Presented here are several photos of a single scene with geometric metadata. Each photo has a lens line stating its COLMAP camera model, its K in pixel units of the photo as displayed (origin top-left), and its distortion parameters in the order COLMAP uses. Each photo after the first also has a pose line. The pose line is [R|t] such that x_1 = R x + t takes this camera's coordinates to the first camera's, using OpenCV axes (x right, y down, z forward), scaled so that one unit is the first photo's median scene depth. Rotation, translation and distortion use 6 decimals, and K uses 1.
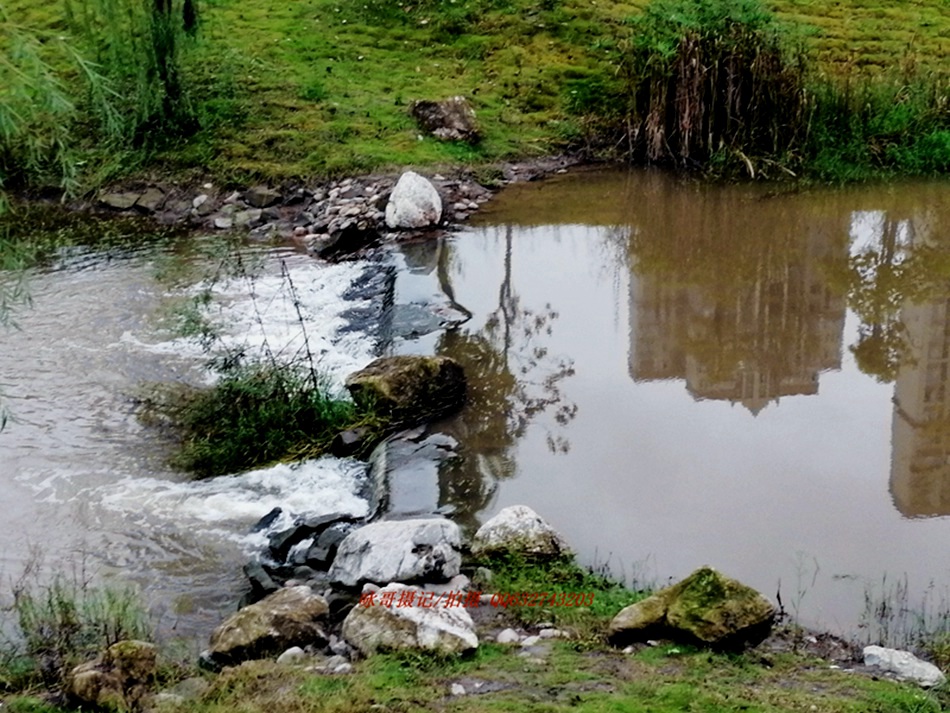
lens RADIAL K [[1786.0, 0, 480.3], [0, 1786.0, 351.2], [0, 0, 1]] dist [0.118102, 0.000000]
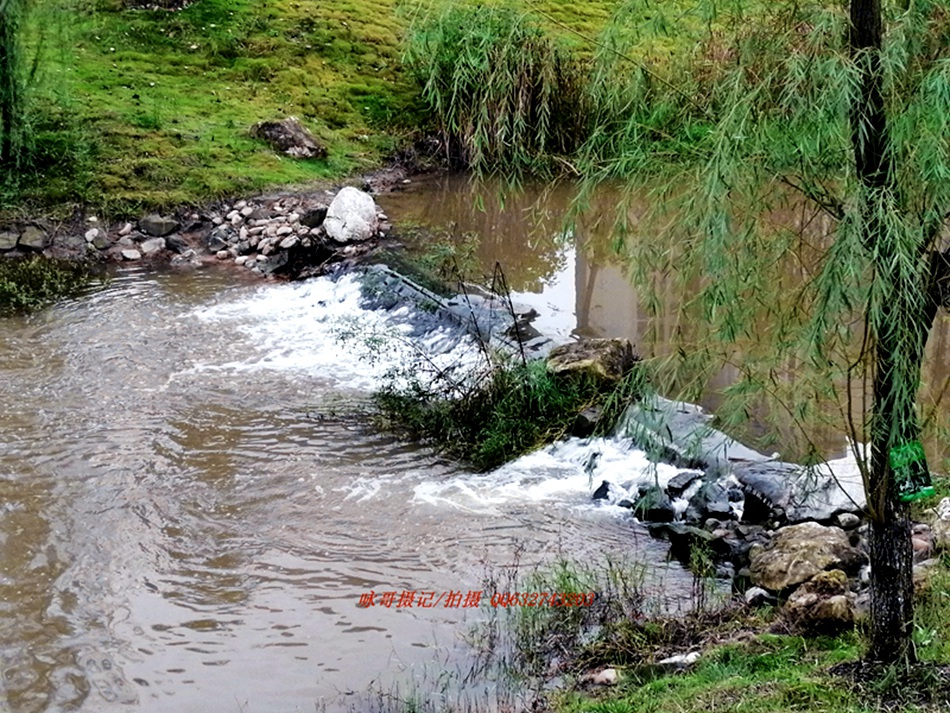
lens RADIAL K [[1786.0, 0, 477.7], [0, 1786.0, 364.0], [0, 0, 1]] dist [0.118102, 0.000000]
pose [[0.888275, -0.113403, 0.445092, -0.410809], [0.116025, 0.993015, 0.021454, -0.010198], [-0.444416, 0.032585, 0.895228, 0.029599]]
